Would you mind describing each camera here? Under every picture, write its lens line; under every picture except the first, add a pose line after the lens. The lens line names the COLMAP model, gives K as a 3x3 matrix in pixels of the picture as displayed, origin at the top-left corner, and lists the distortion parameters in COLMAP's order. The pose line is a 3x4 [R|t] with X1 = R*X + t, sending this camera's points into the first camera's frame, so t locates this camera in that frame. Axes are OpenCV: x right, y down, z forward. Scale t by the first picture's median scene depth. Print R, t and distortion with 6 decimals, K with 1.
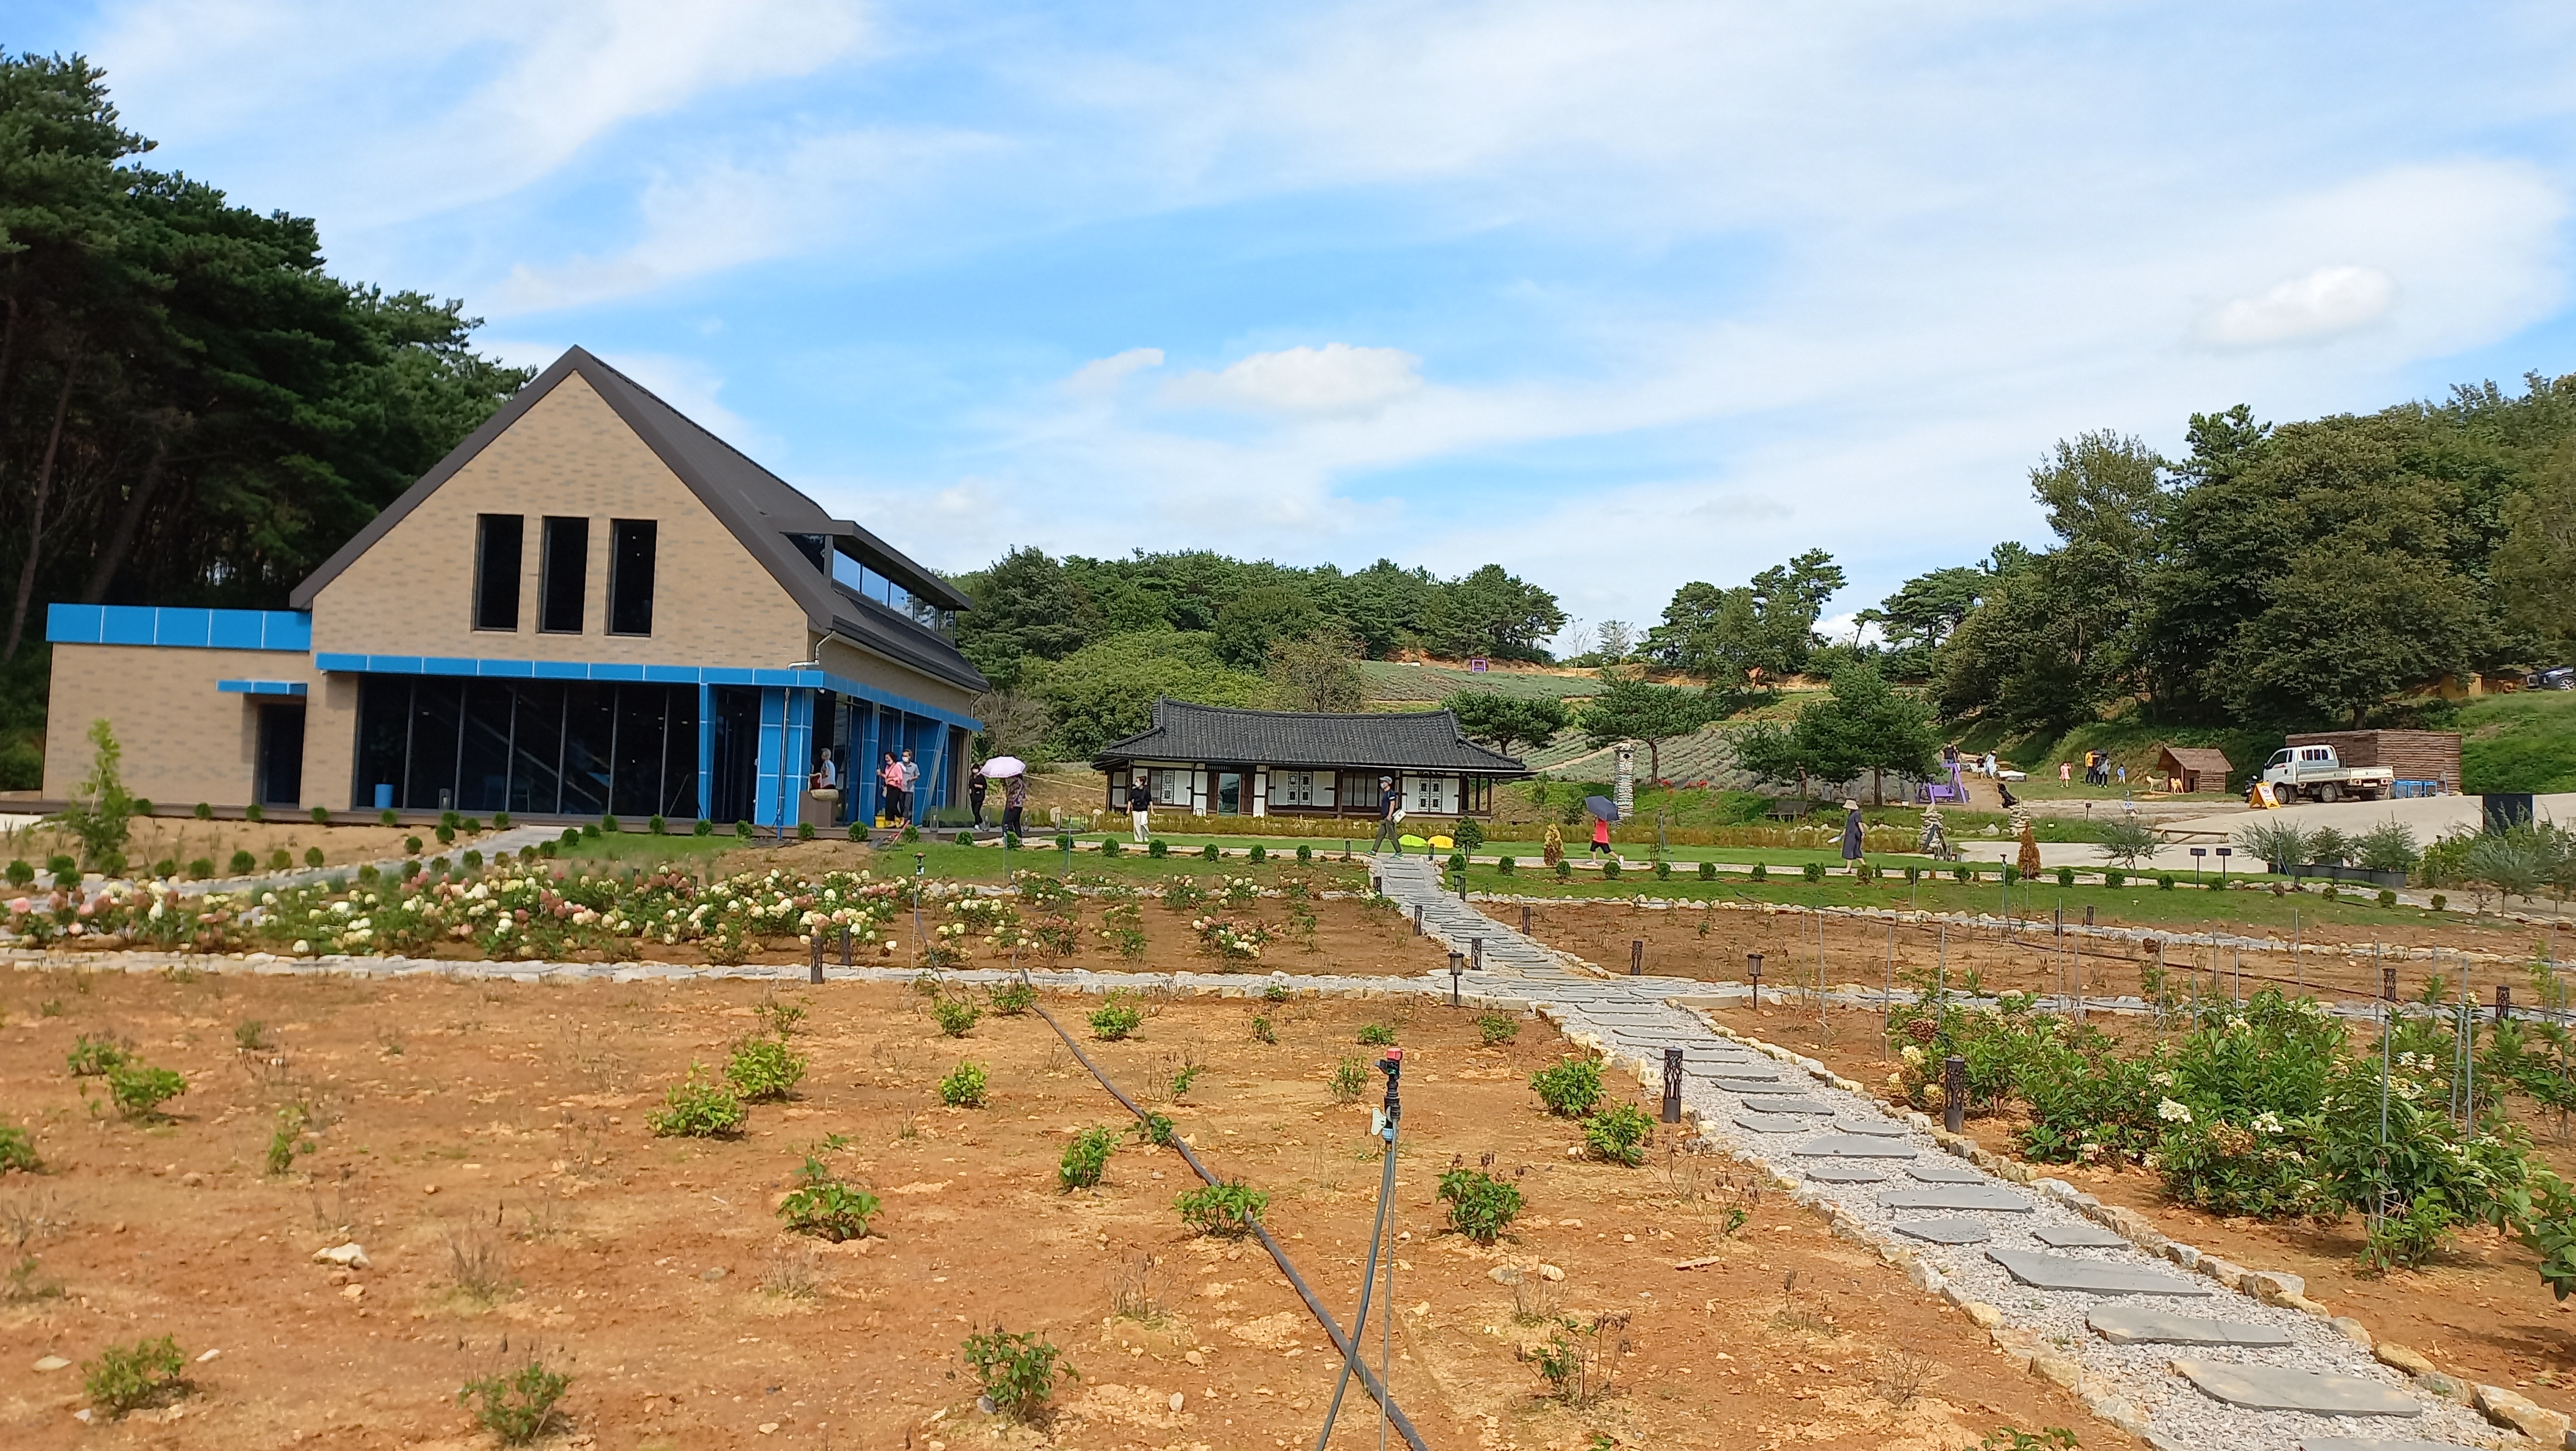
lens RADIAL K [[1926.8, 0, 1288.0], [0, 1926.8, 725.5], [0, 0, 1]] dist [0.091799, -0.113316]
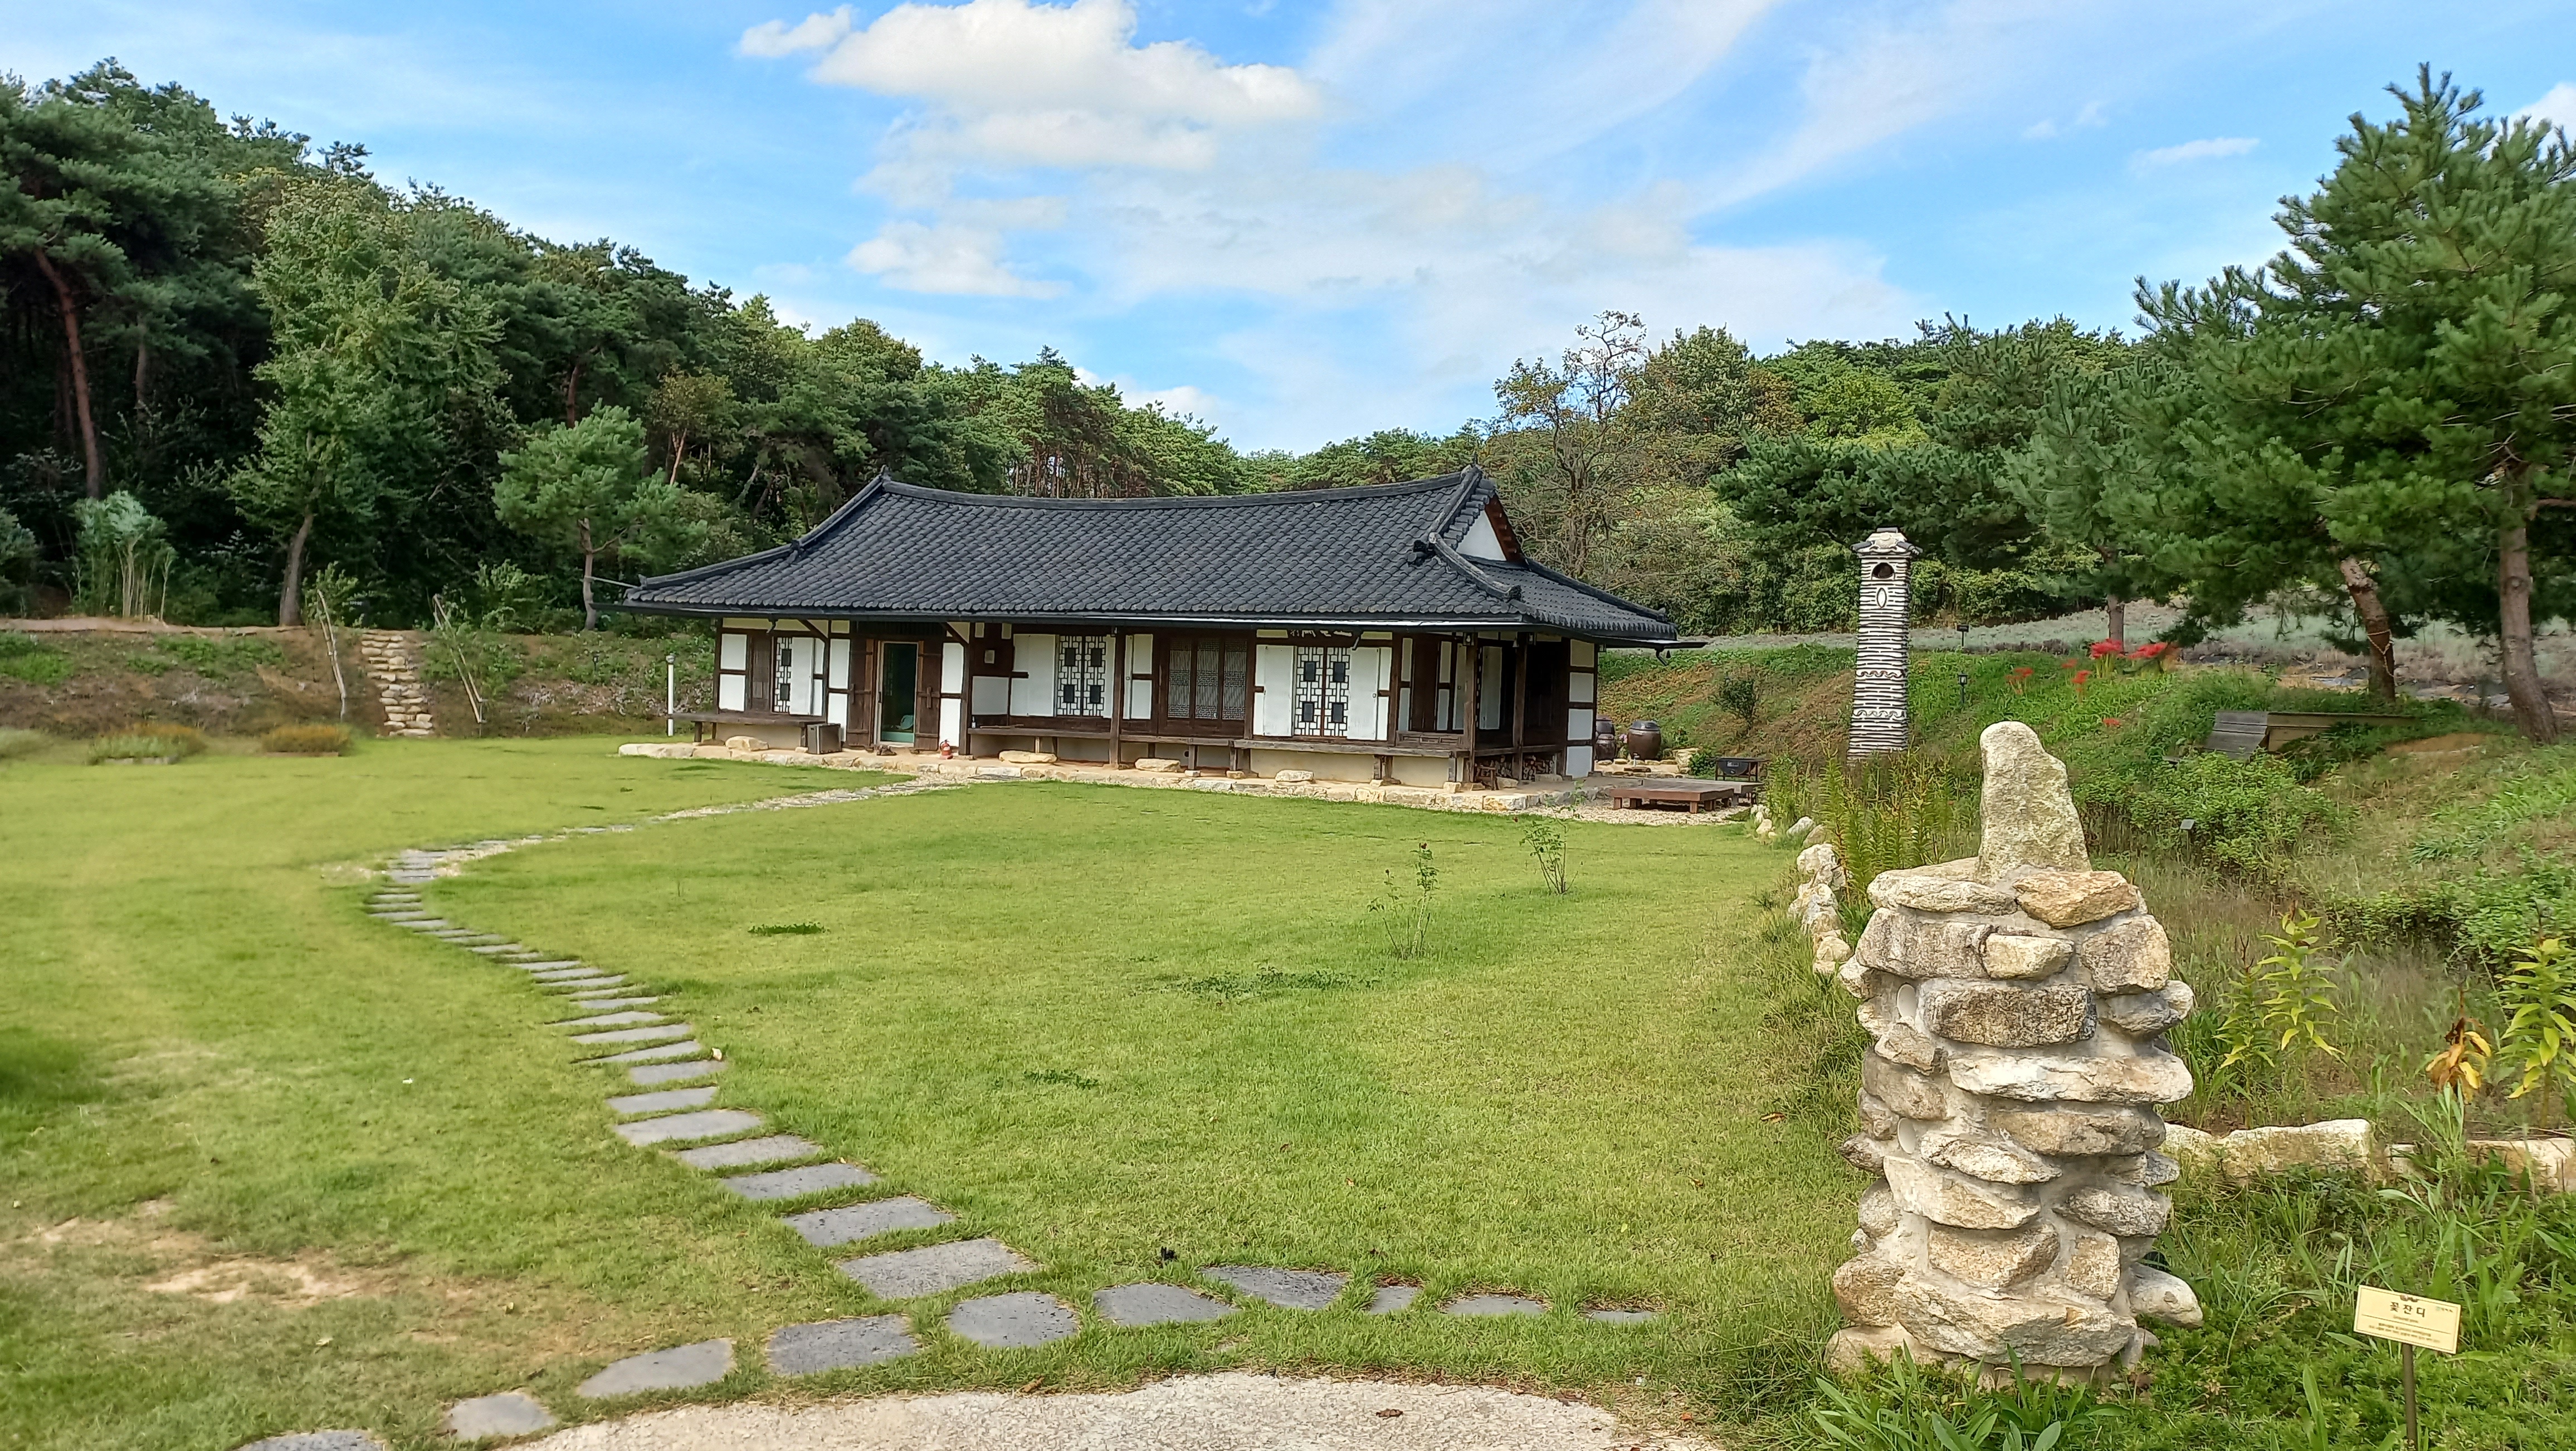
lens RADIAL K [[1972.9, 0, 1288.0], [0, 1972.9, 725.5], [0, 0, 1]] dist [0.078329, -0.193624]
pose [[0.828409, 0.007133, -0.560079, 0.240960], [0.023575, 0.998589, 0.047587, 0.020160], [0.559628, -0.052625, 0.827072, 0.562468]]
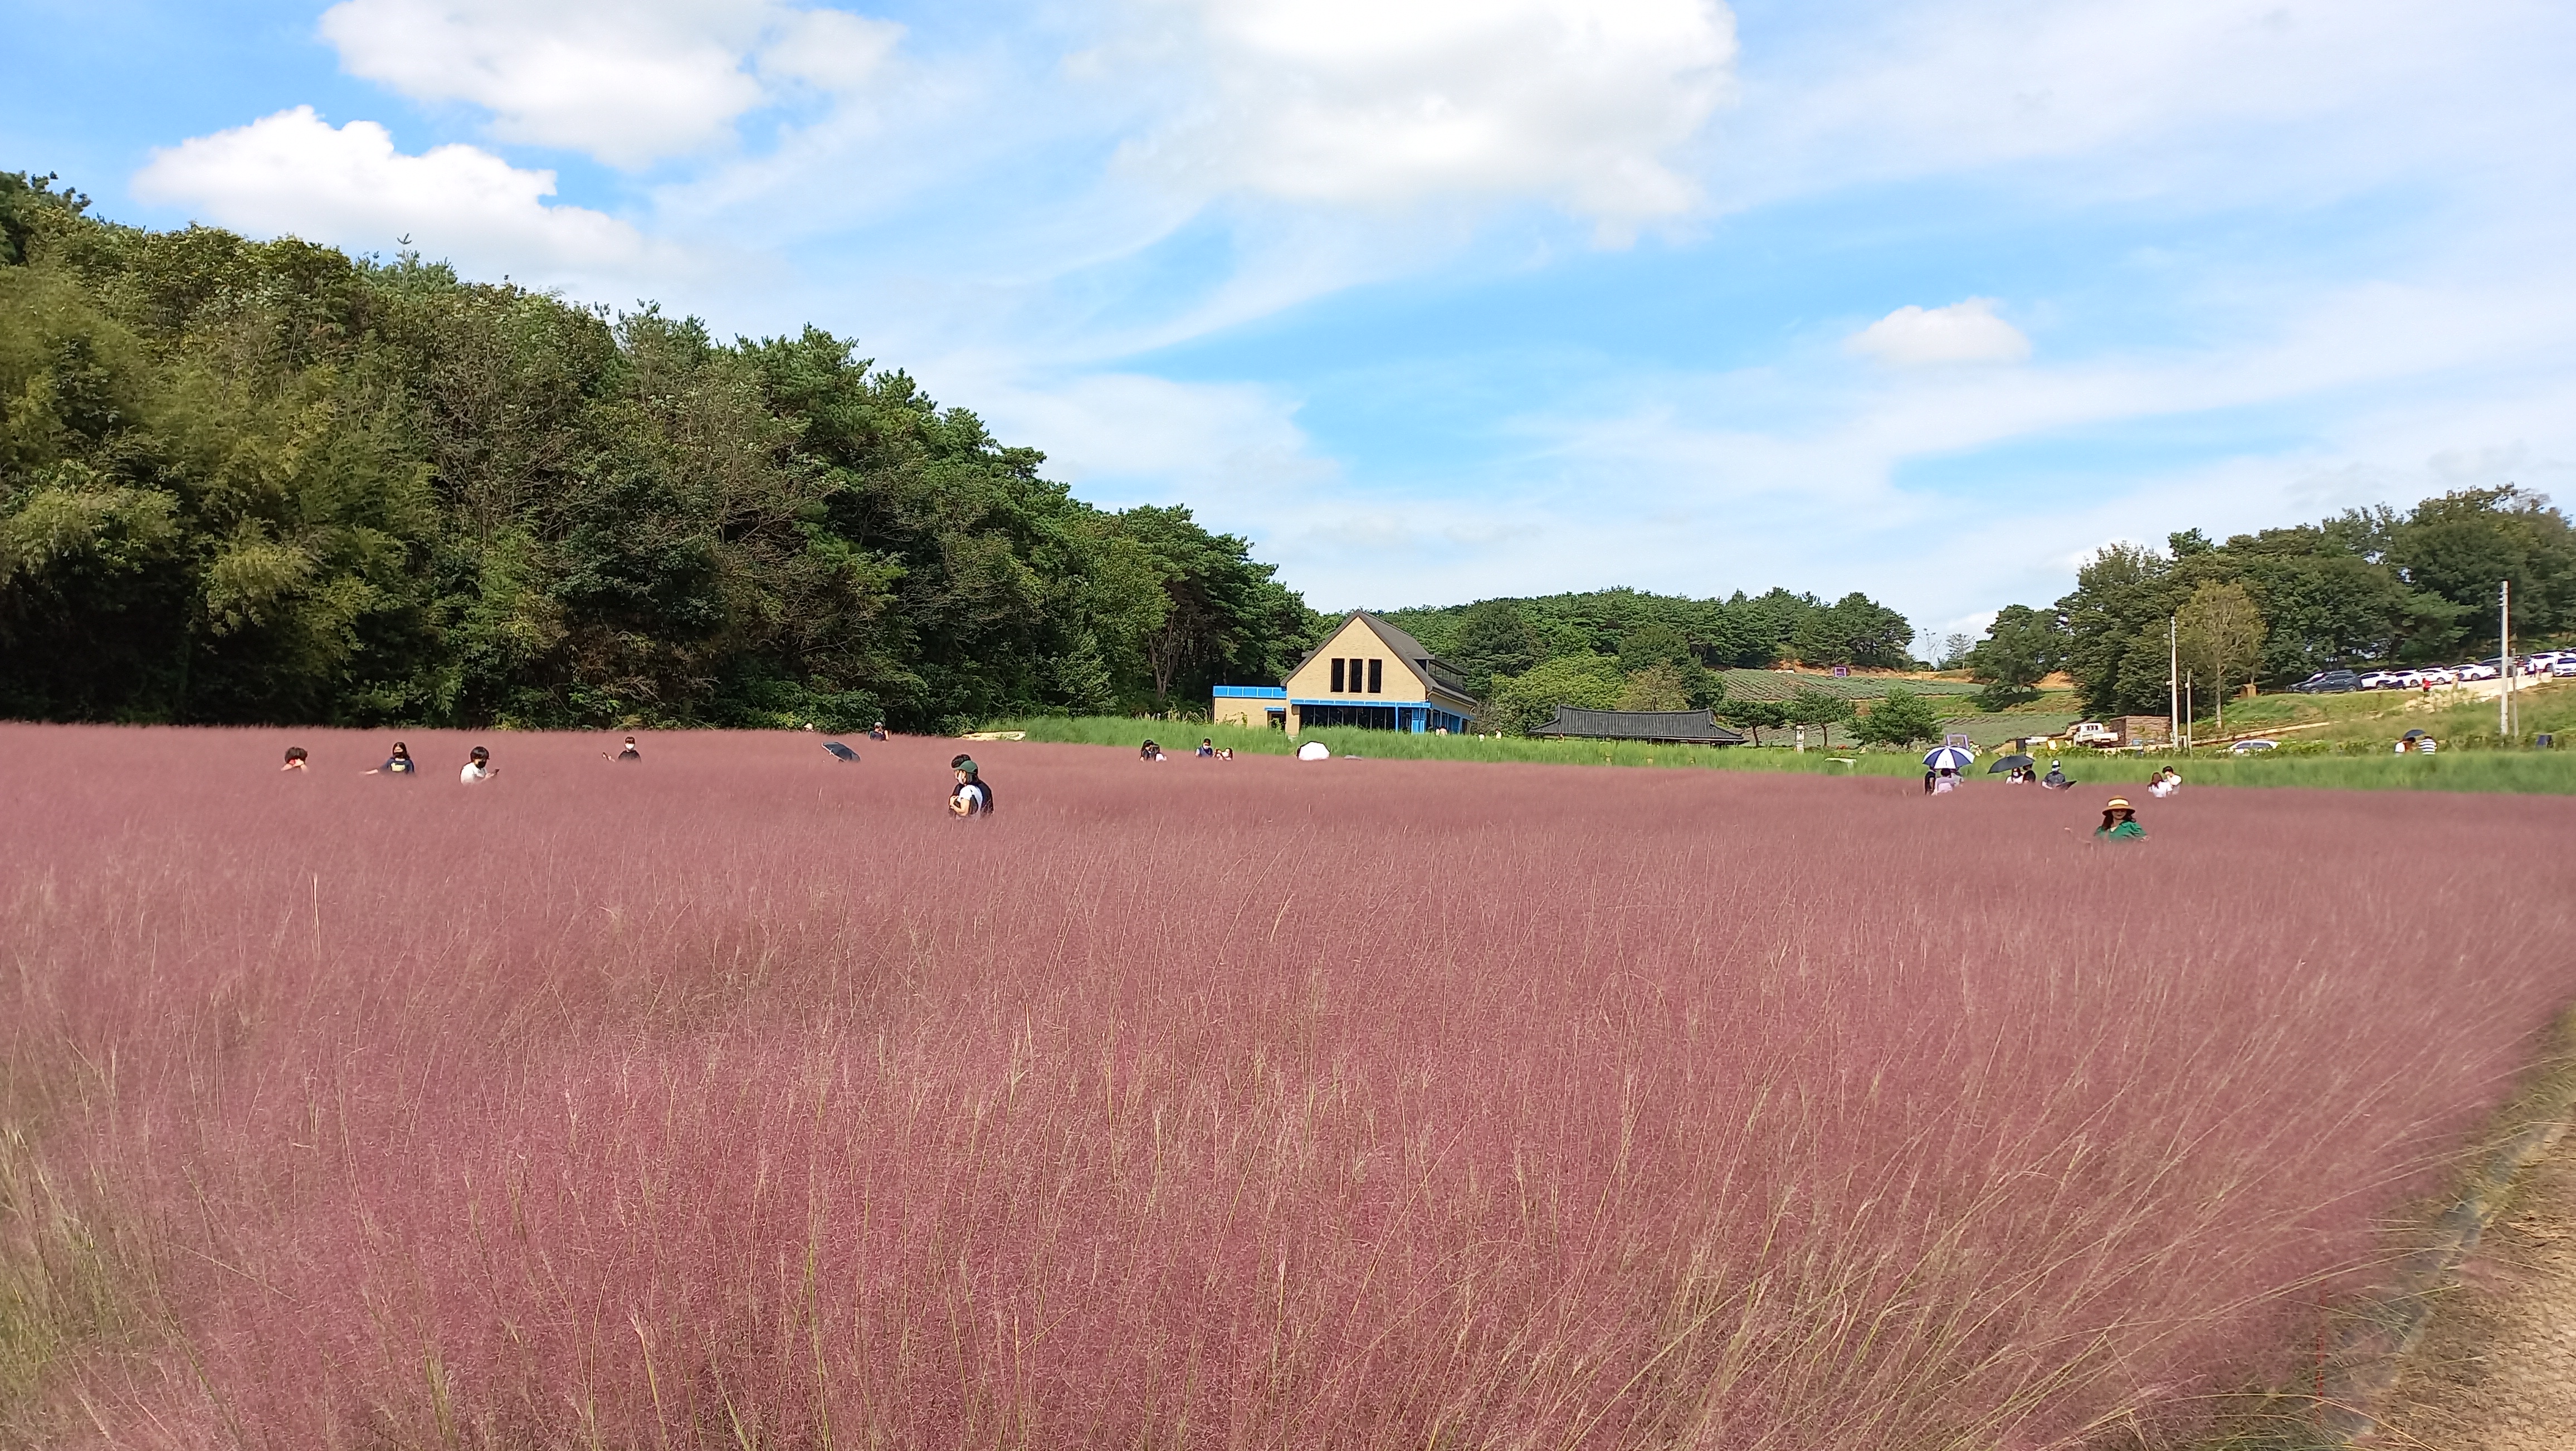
lens RADIAL K [[1926.8, 0, 1288.0], [0, 1926.8, 725.5], [0, 0, 1]] dist [0.091799, -0.113316]
pose [[0.970183, -0.007540, -0.242255, 0.128011], [0.008158, 0.999966, 0.001547, 0.001365], [0.242235, -0.003477, 0.970211, -0.893694]]
